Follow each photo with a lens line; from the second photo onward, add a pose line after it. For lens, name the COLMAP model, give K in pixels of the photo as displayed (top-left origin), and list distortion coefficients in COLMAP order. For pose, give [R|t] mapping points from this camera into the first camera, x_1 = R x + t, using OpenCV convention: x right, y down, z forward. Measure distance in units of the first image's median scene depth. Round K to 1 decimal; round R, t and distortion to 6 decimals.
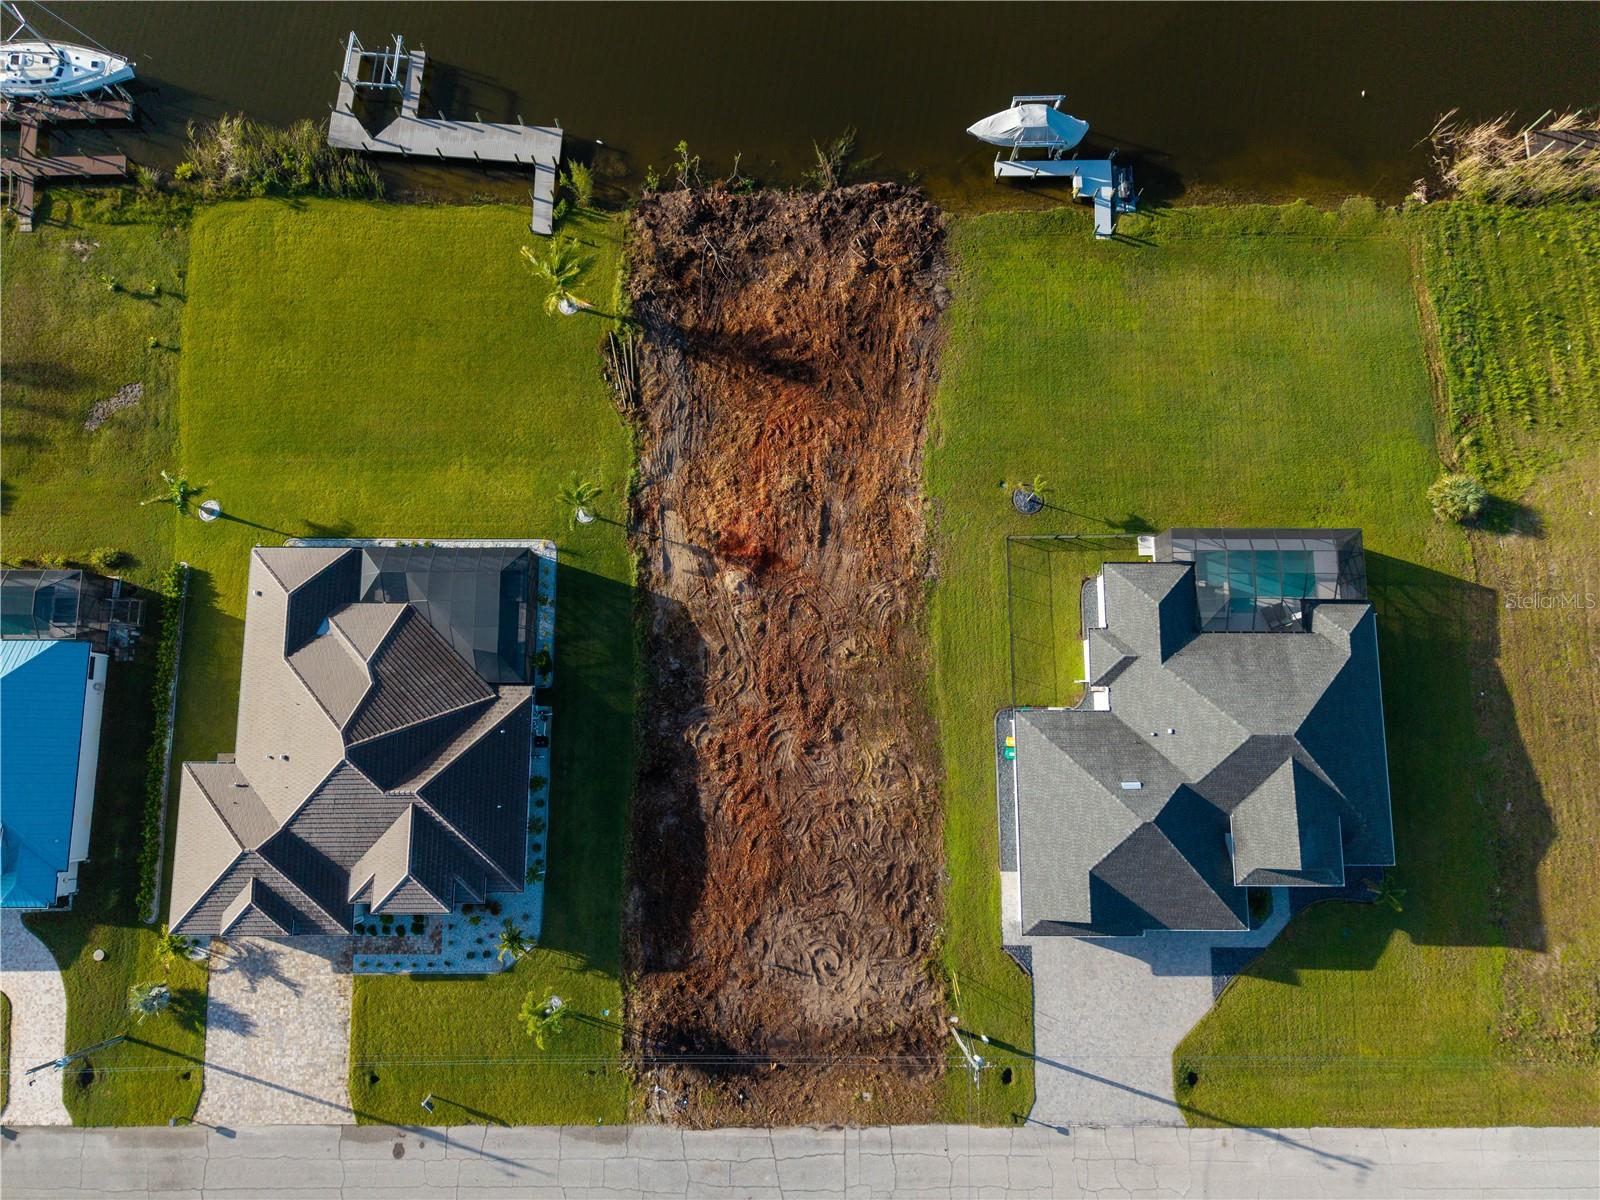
lens RADIAL K [[1072.8, 0, 796.1], [0, 1072.8, 601.8], [0, 0, 1]] dist [0.022188, -0.020319]
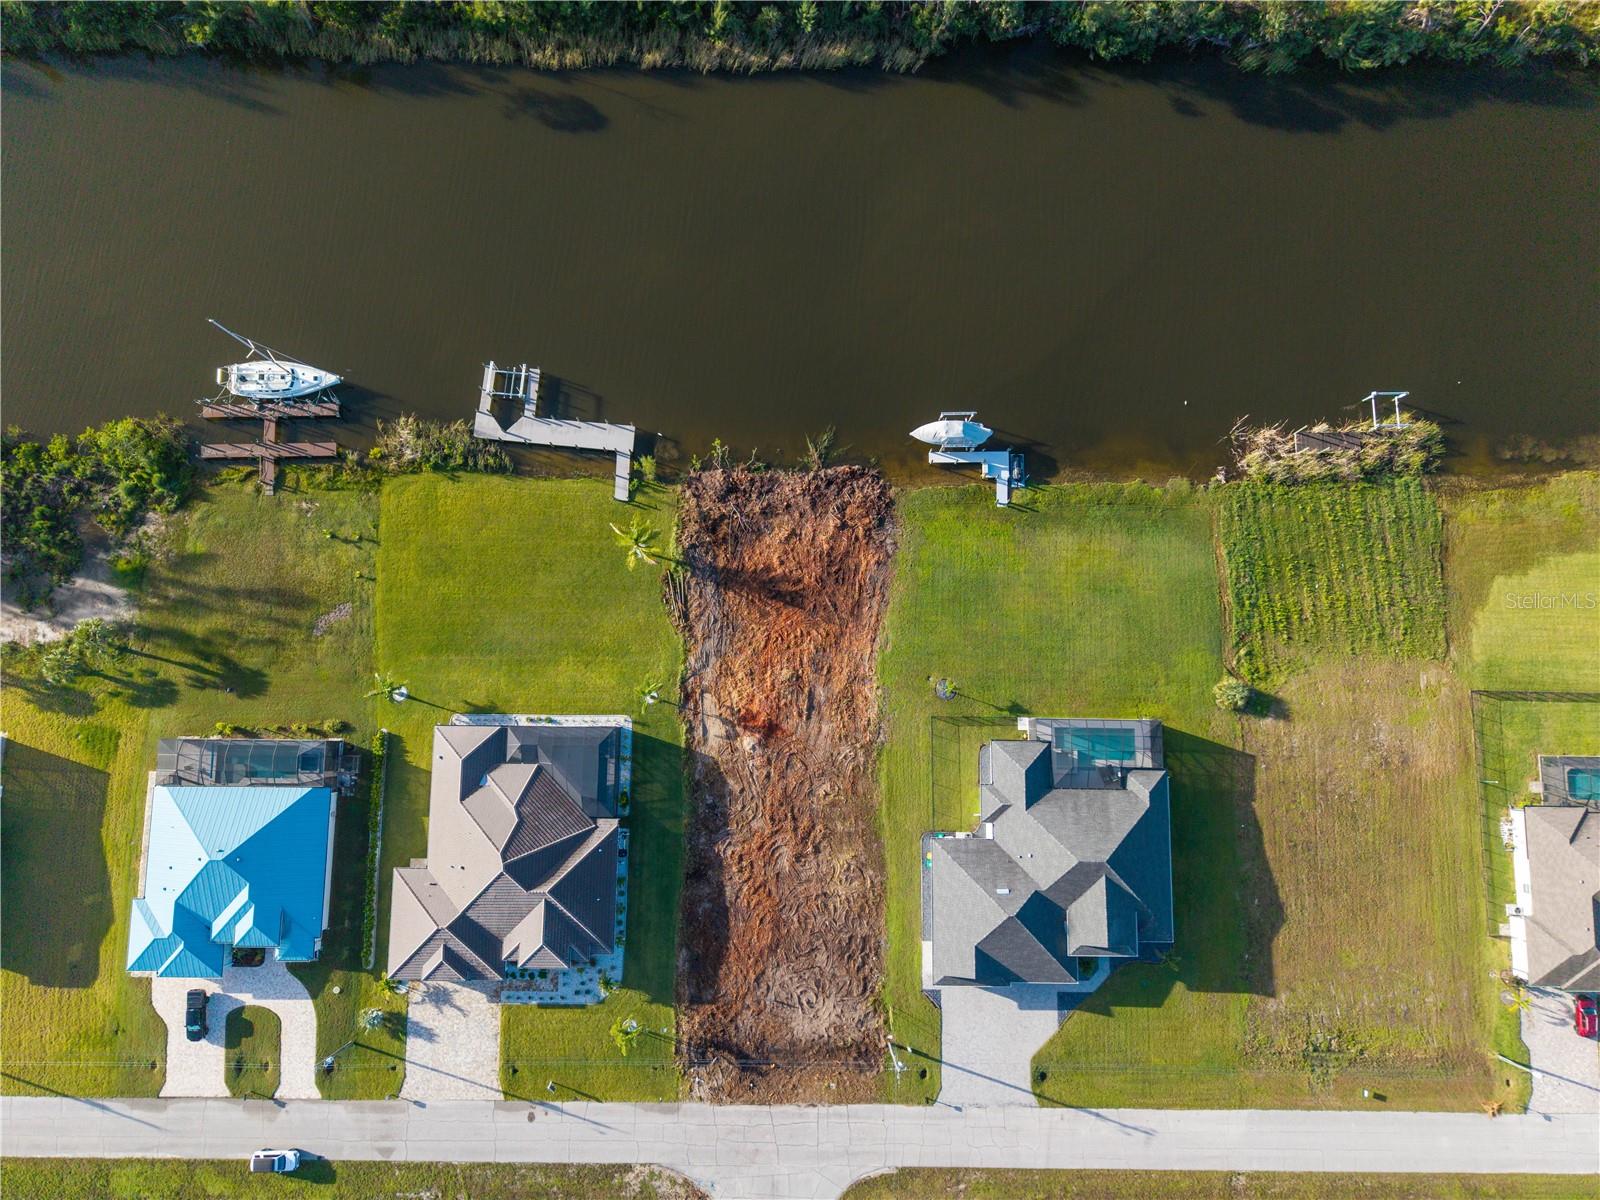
lens RADIAL K [[1072.8, 0, 795.2], [0, 1072.8, 601.0], [0, 0, 1]] dist [0.022188, -0.020319]
pose [[0.999939, 0.010958, 0.001269, 0.002269], [-0.010985, 0.999659, 0.023674, -0.270372], [-0.001009, -0.023686, 0.999719, -0.525339]]
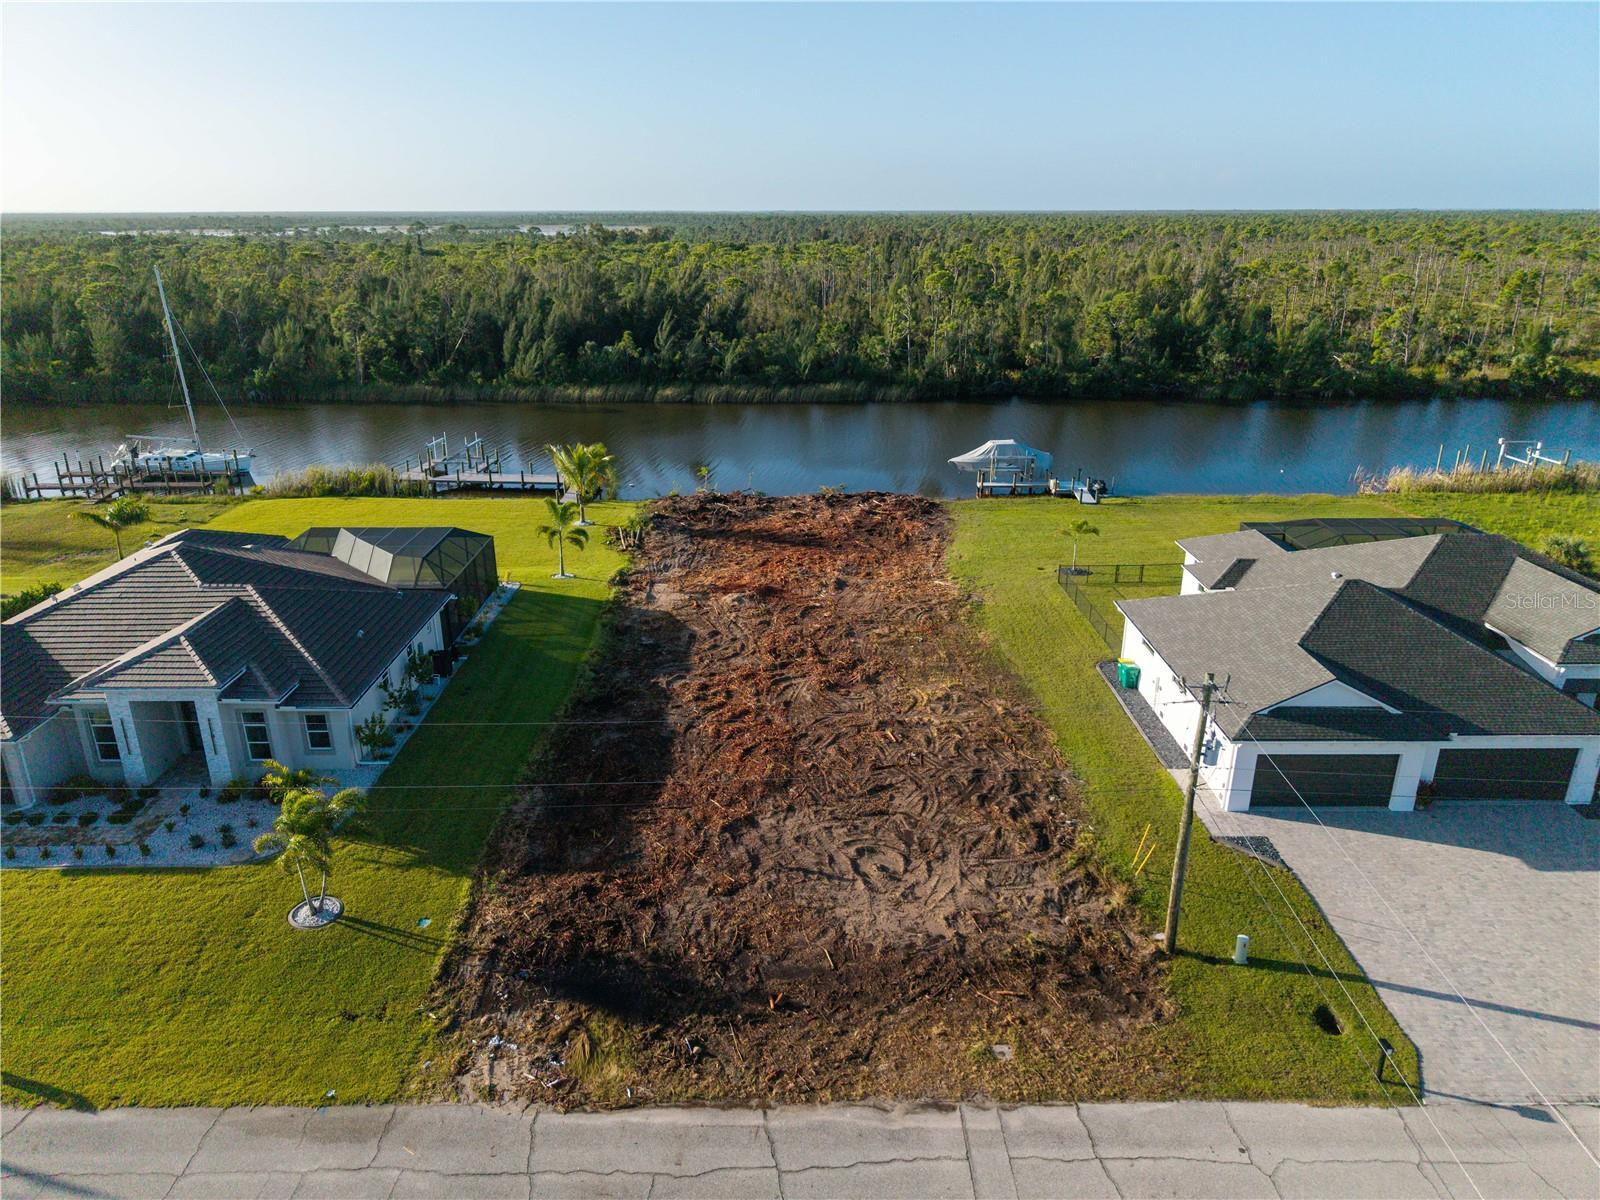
lens RADIAL K [[1072.8, 0, 794.3], [0, 1072.8, 599.7], [0, 0, 1]] dist [0.022188, -0.020319]
pose [[0.999923, -0.012407, 0.000044, -0.011264], [0.005980, 0.478808, -0.877899, 0.725542], [0.010871, 0.877832, 0.478845, 0.643009]]
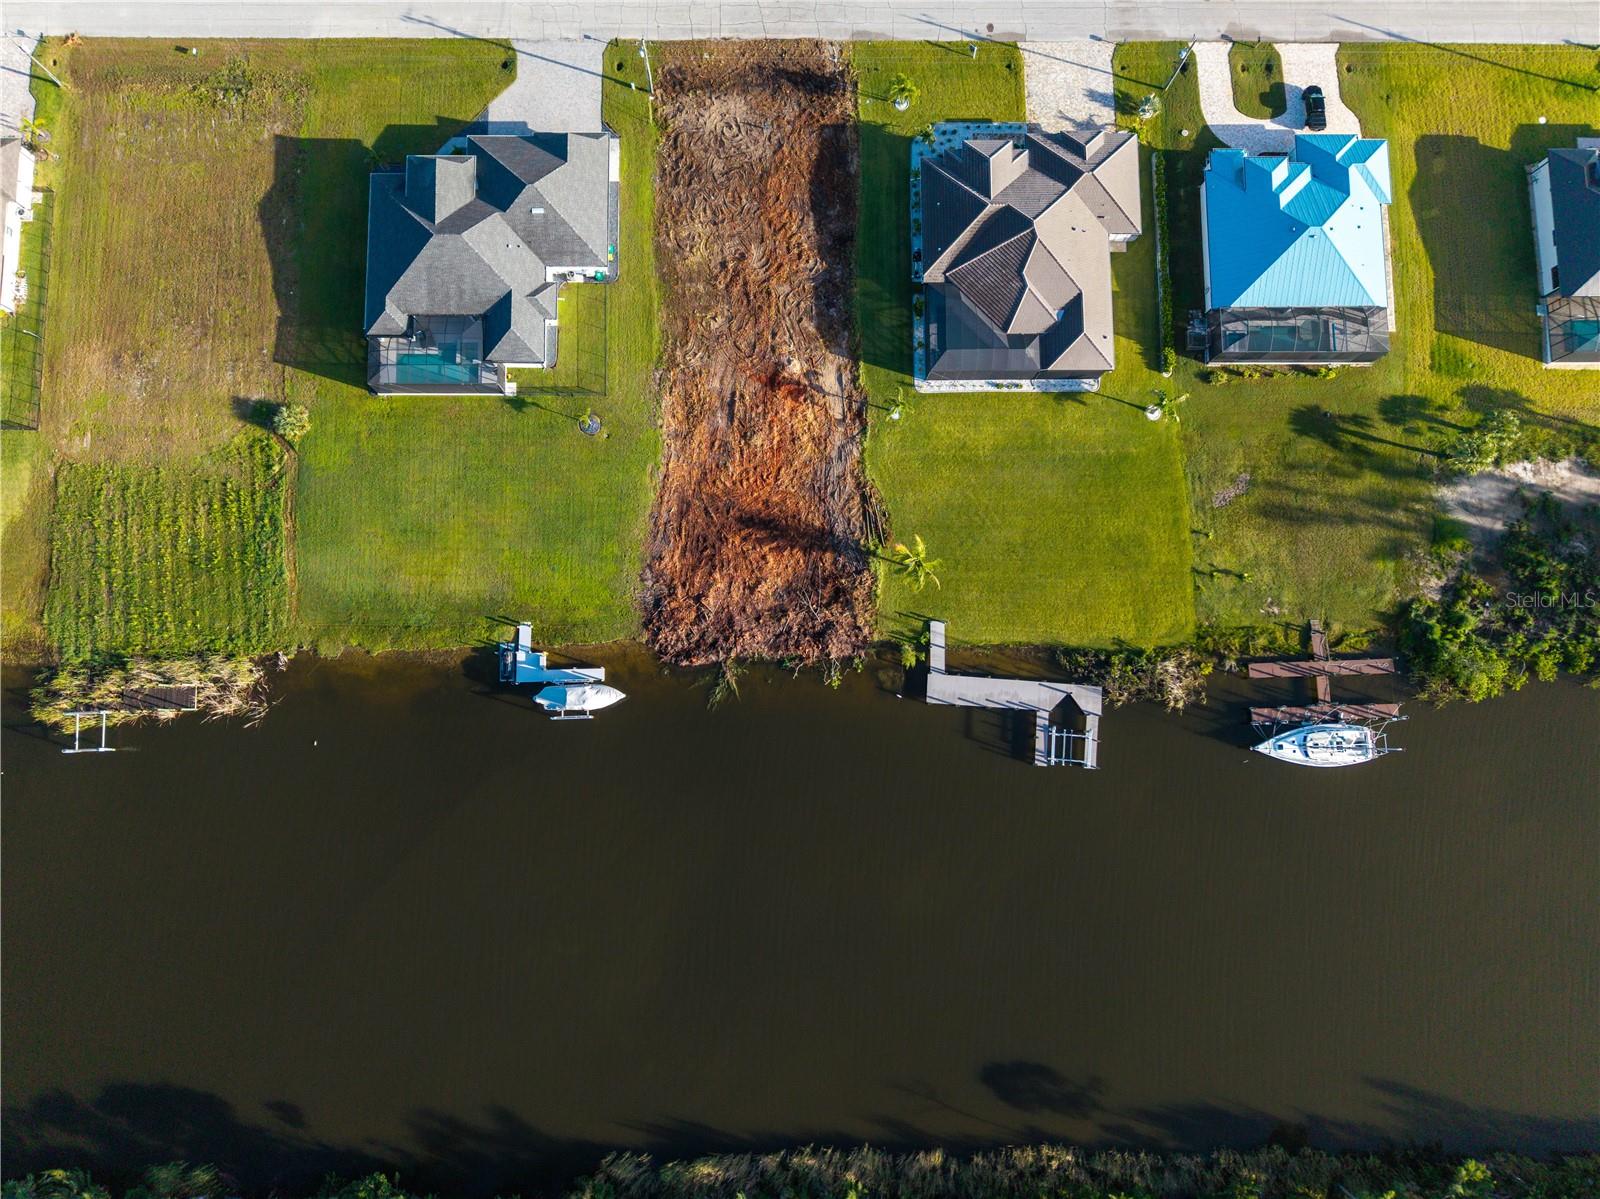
lens RADIAL K [[1132.9, 0, 770.8], [0, 1132.9, 598.2], [0, 0, 1]] dist [0.022335, -0.019473]
pose [[-0.999849, 0.003216, -0.017095, 0.000903], [-0.007666, -0.963648, 0.267066, -0.779729], [-0.015614, 0.267157, 0.963527, -0.433291]]
